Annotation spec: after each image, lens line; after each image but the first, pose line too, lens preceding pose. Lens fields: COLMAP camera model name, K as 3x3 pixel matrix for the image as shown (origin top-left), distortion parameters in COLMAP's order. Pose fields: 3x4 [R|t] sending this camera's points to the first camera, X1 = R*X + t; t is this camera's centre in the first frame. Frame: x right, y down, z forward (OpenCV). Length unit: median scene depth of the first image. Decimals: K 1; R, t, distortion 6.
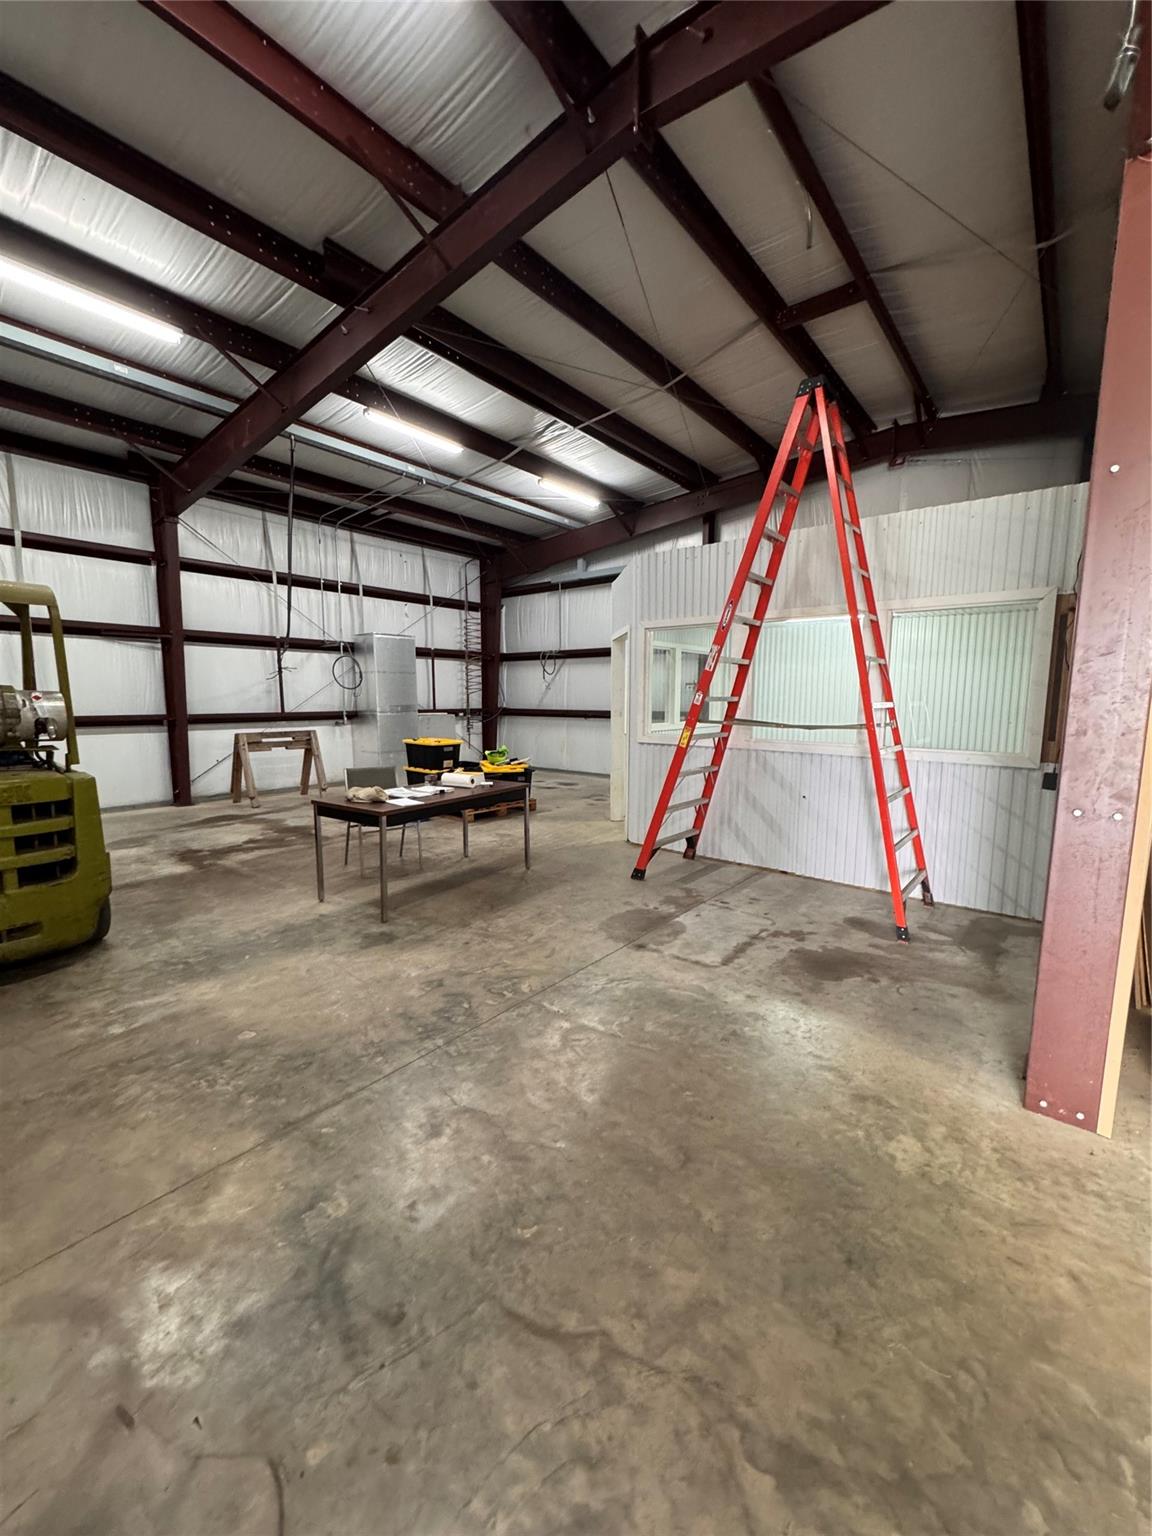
lens RADIAL K [[609.7, 0, 576.4], [0, 609.7, 772.0], [0, 0, 1]] dist [-0.001296, -0.000081]
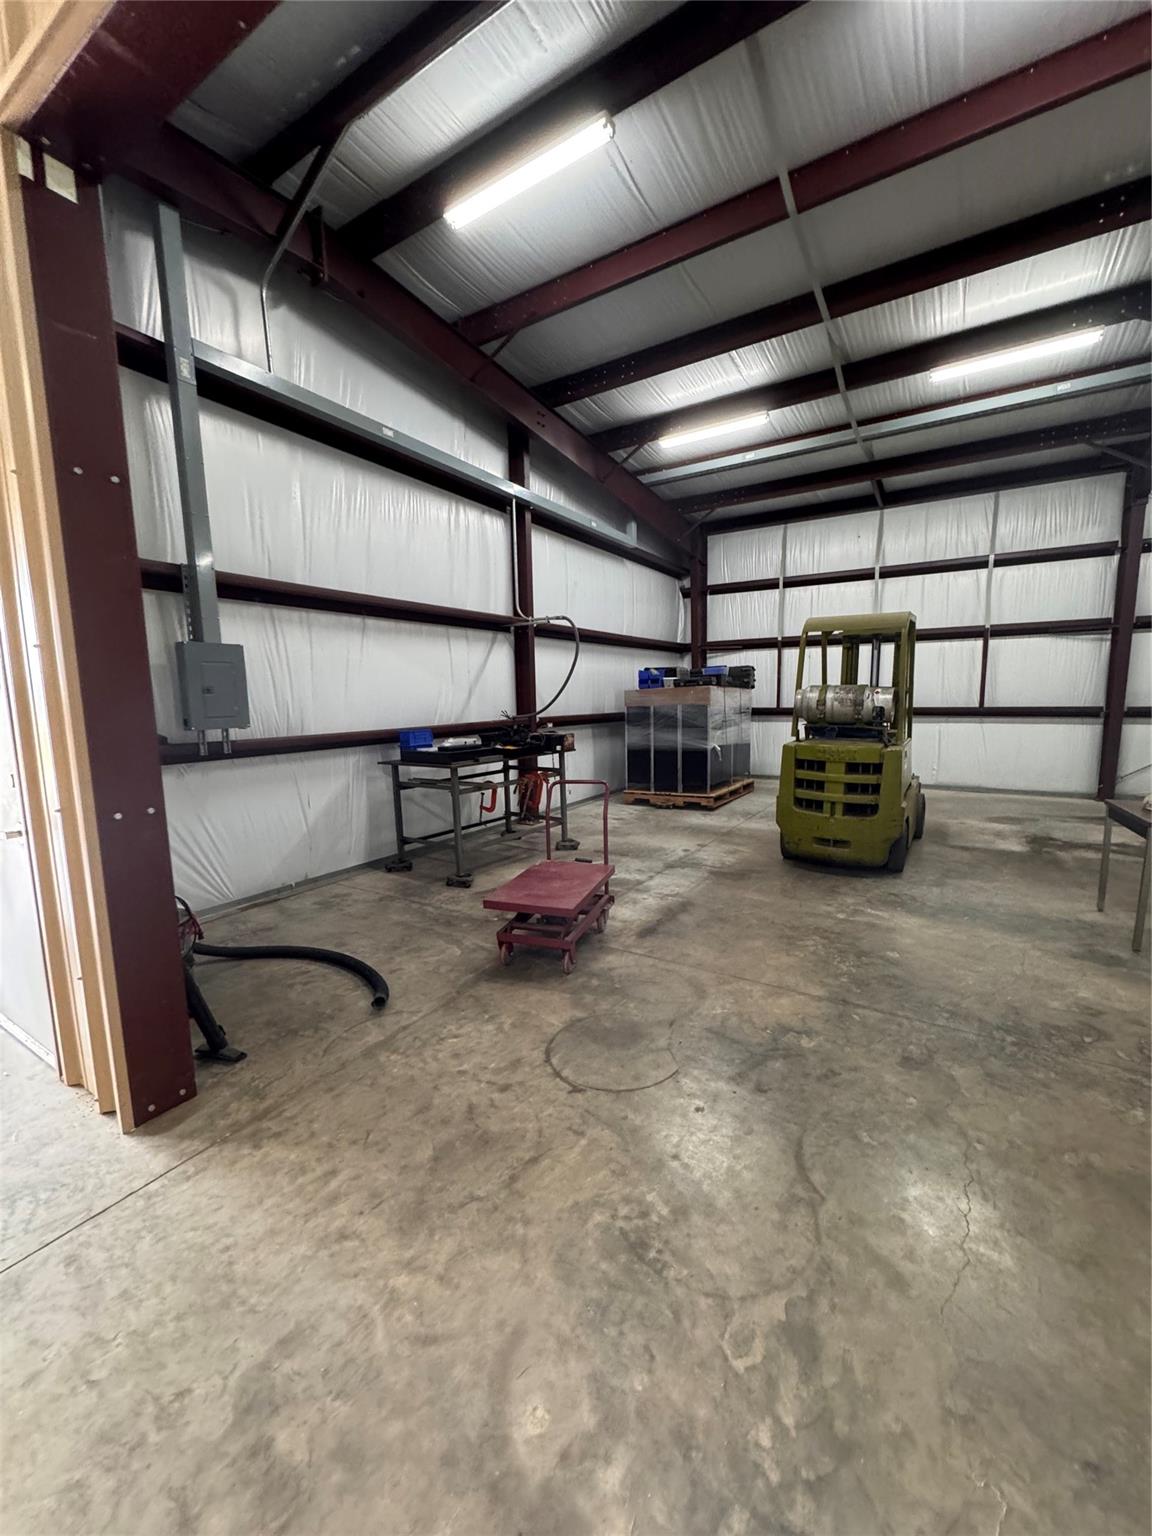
lens RADIAL K [[609.7, 0, 580.7], [0, 609.7, 773.4], [0, 0, 1]] dist [-0.001296, -0.000081]
pose [[0.126012, 0.119906, -0.984756, 0.512529], [-0.105947, 0.988618, 0.106819, -0.010705], [0.986355, 0.090872, 0.137281, 0.119554]]
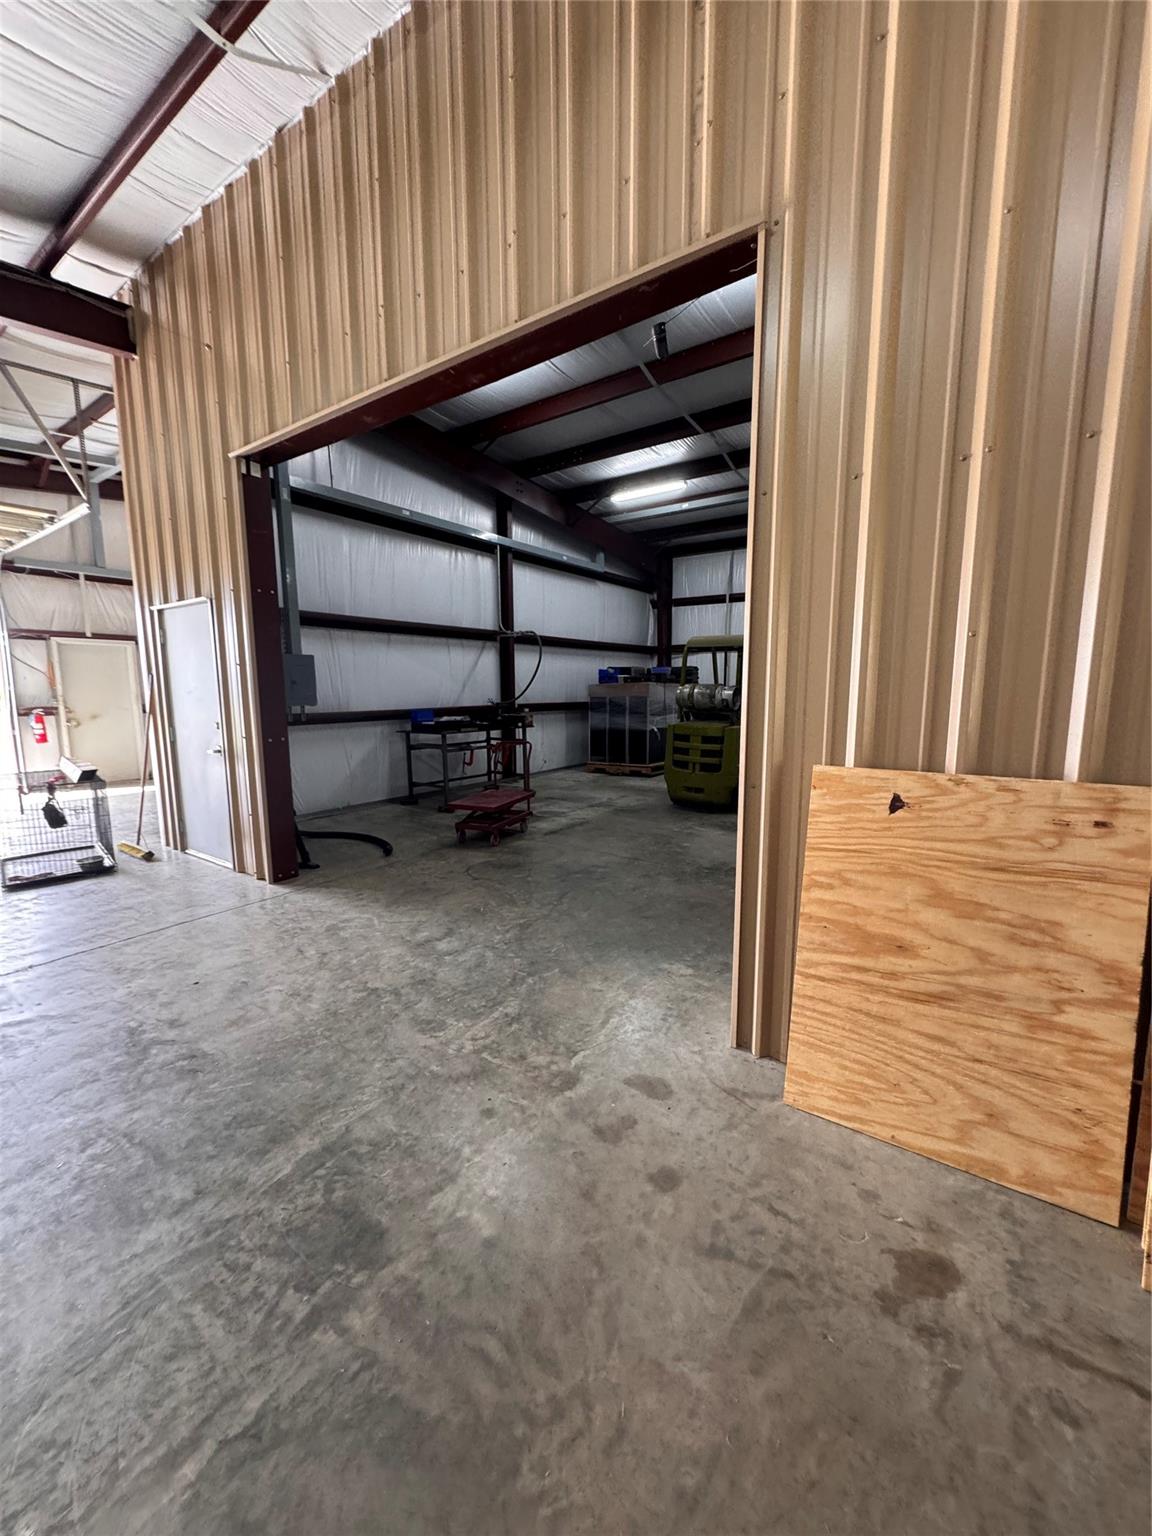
lens RADIAL K [[609.7, 0, 579.4], [0, 609.7, 772.7], [0, 0, 1]] dist [-0.001296, -0.000081]
pose [[0.066813, 0.135483, -0.988524, 1.337306], [-0.121012, 0.984525, 0.126756, -0.043161], [0.990400, 0.111155, 0.082175, 0.355008]]
